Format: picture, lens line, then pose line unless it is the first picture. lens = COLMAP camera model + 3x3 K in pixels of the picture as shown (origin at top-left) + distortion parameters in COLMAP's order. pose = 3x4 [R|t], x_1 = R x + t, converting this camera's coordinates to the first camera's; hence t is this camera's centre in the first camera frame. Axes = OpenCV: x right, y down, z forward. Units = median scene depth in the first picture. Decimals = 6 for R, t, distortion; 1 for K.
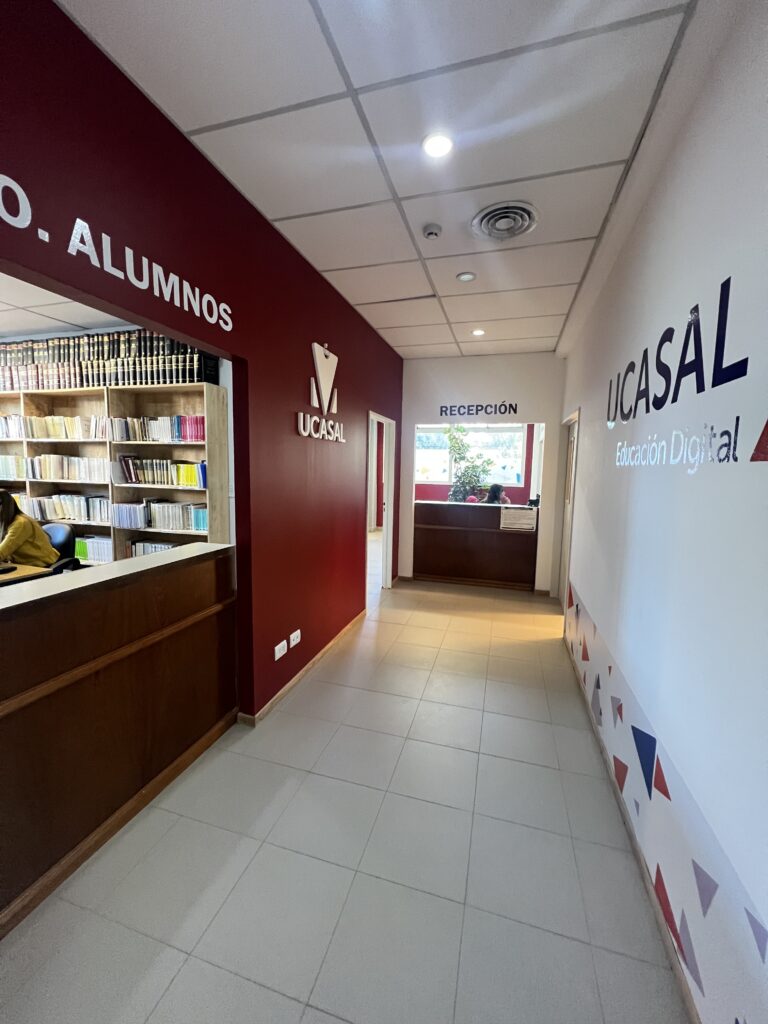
lens RADIAL K [[410.9, 0, 382.3], [0, 410.9, 508.2], [0, 0, 1]] dist [0.000563, 0.000010]
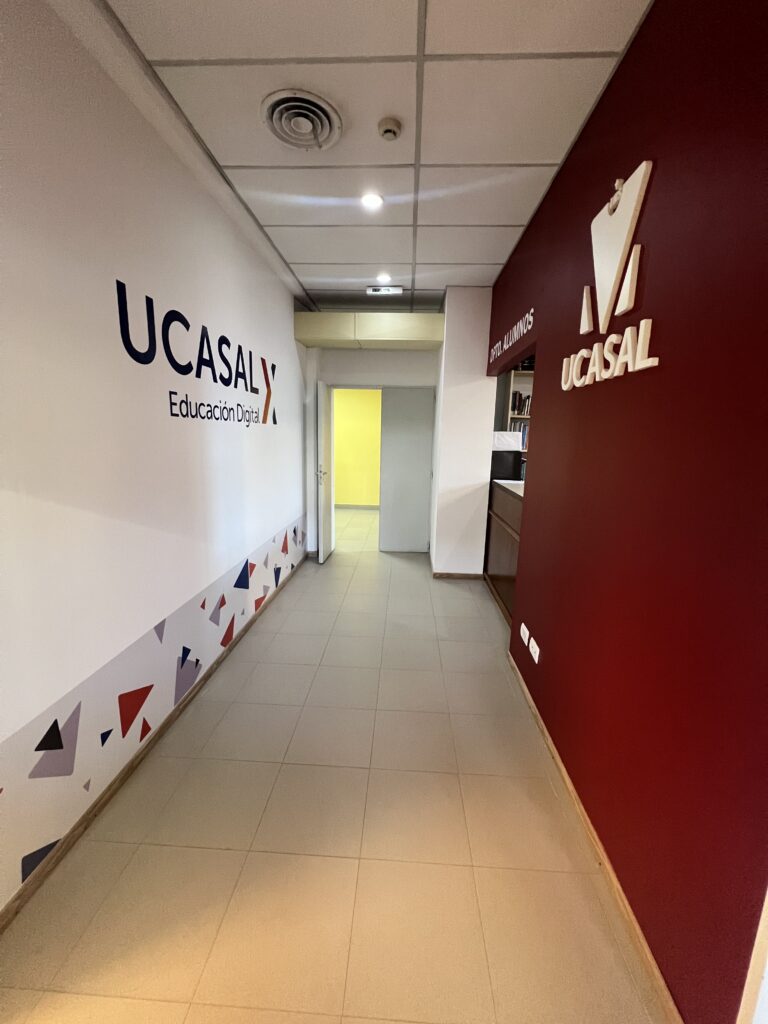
lens RADIAL K [[410.9, 0, 383.6], [0, 410.9, 513.9], [0, 0, 1]] dist [0.000563, 0.000010]
pose [[-0.969678, 0.007429, -0.244272, 0.363291], [-0.064235, 0.956645, 0.284085, -0.200285], [0.235792, 0.291162, -0.927161, 2.124982]]
